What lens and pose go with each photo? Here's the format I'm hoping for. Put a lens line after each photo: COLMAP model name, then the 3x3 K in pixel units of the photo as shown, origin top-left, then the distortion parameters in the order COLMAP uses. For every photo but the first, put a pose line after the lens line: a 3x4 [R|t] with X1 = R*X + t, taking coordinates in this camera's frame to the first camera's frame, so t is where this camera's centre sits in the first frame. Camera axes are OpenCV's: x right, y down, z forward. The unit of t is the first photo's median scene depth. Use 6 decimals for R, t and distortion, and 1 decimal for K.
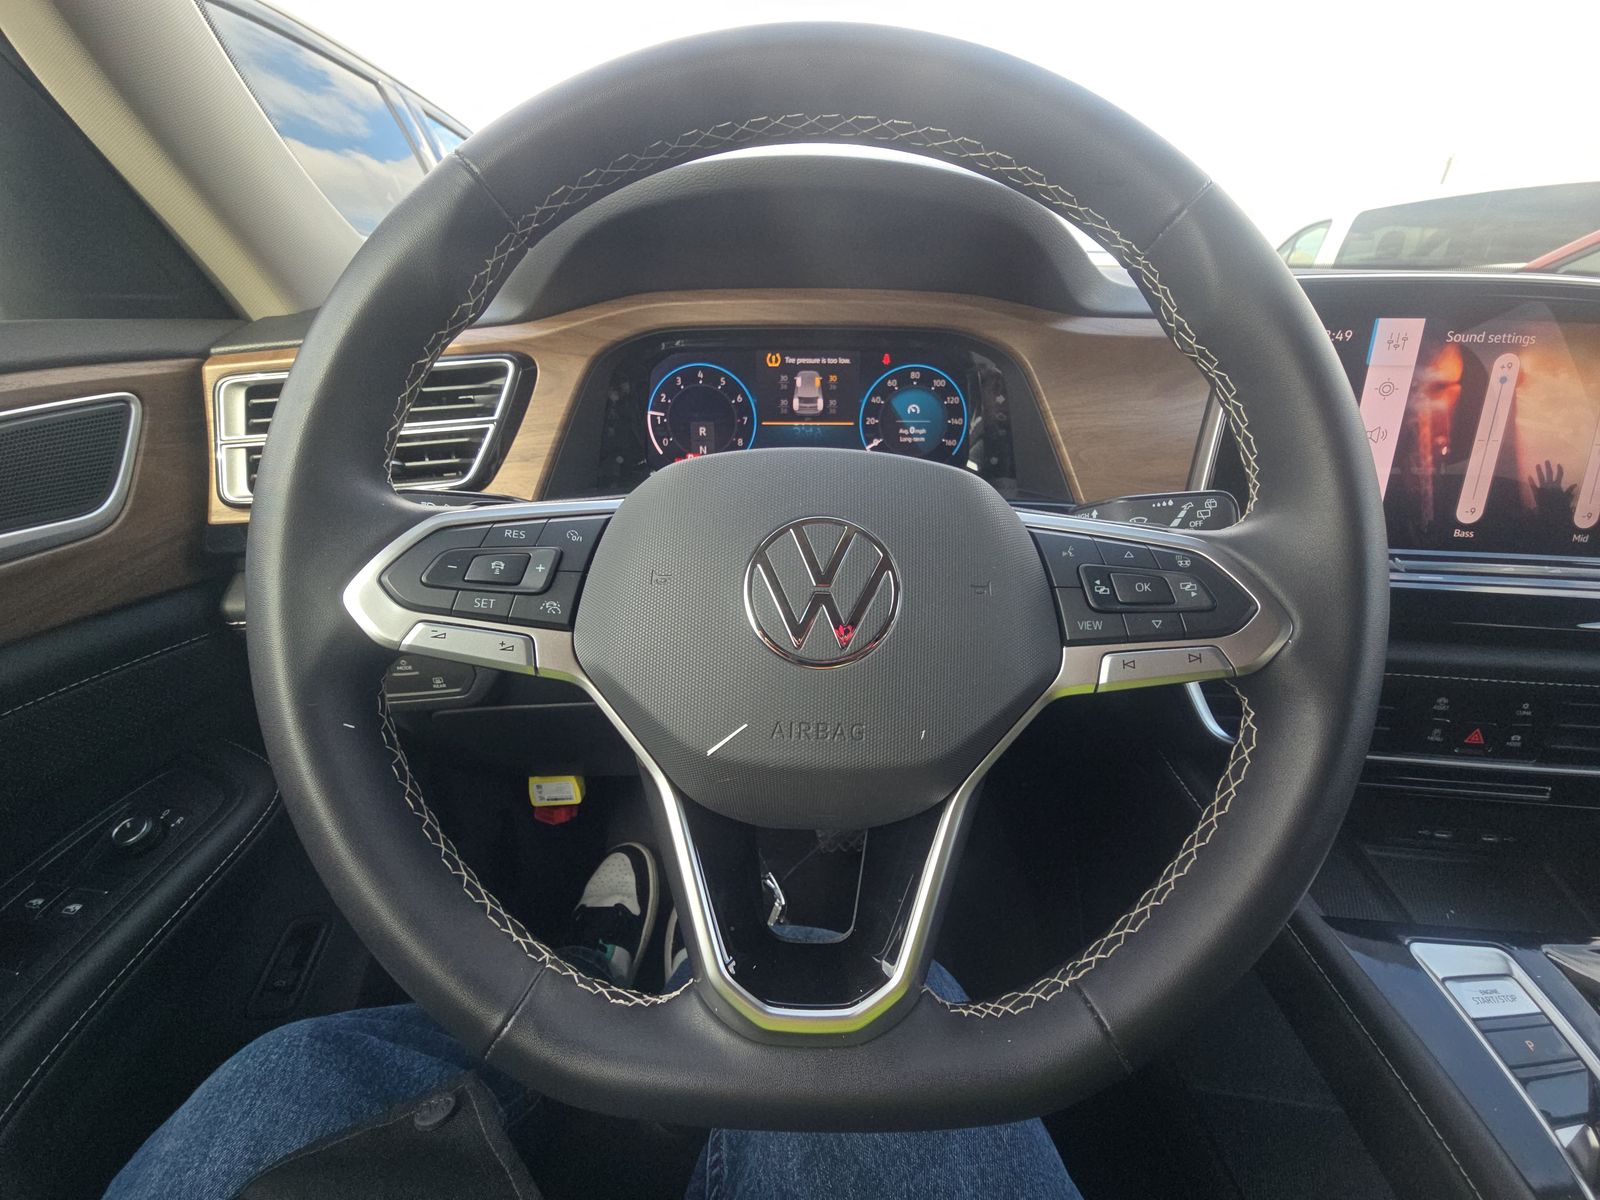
lens RADIAL K [[641.8, 0, 801.8], [0, 641.8, 599.4], [0, 0, 1]] dist [-0.004593, -0.001946]
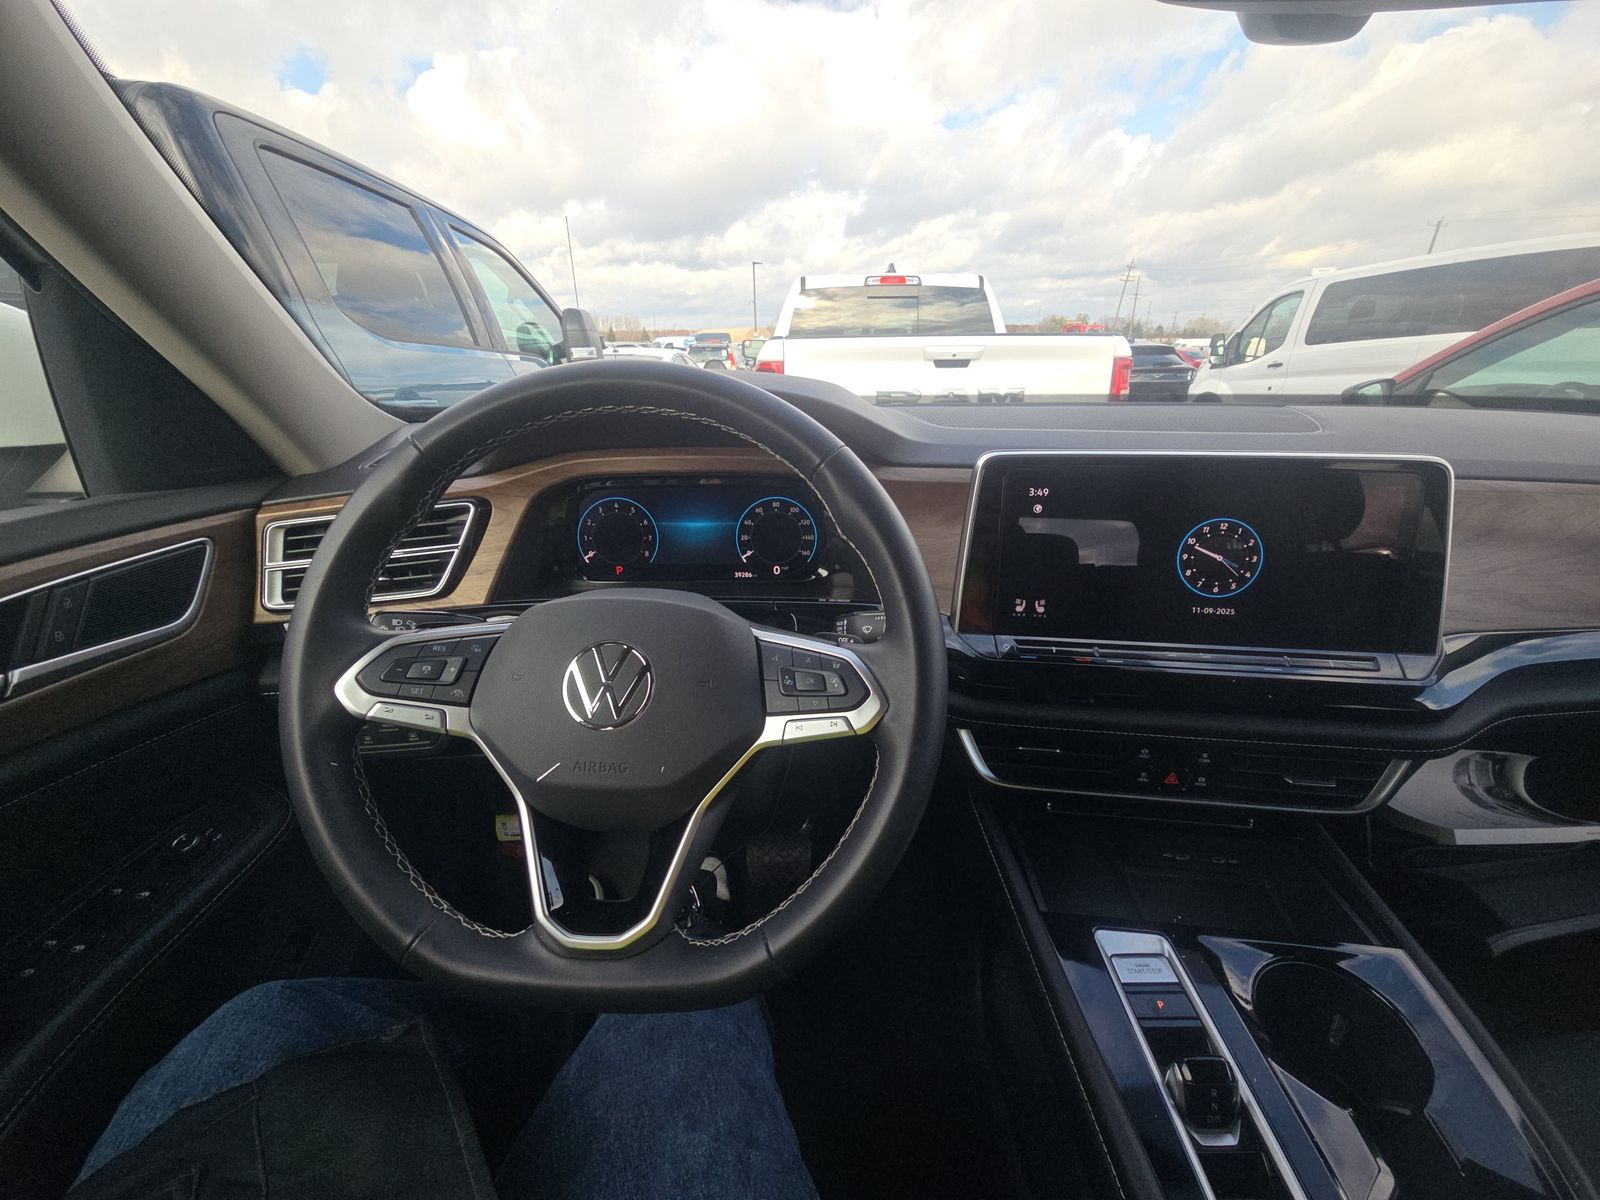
lens RADIAL K [[641.8, 0, 806.8], [0, 641.8, 598.4], [0, 0, 1]] dist [-0.004593, -0.001946]
pose [[0.999844, -0.002565, -0.017452, 0.362990], [0.001195, 0.996946, -0.078080, -0.066942], [0.017599, 0.078047, 0.996794, -0.443031]]
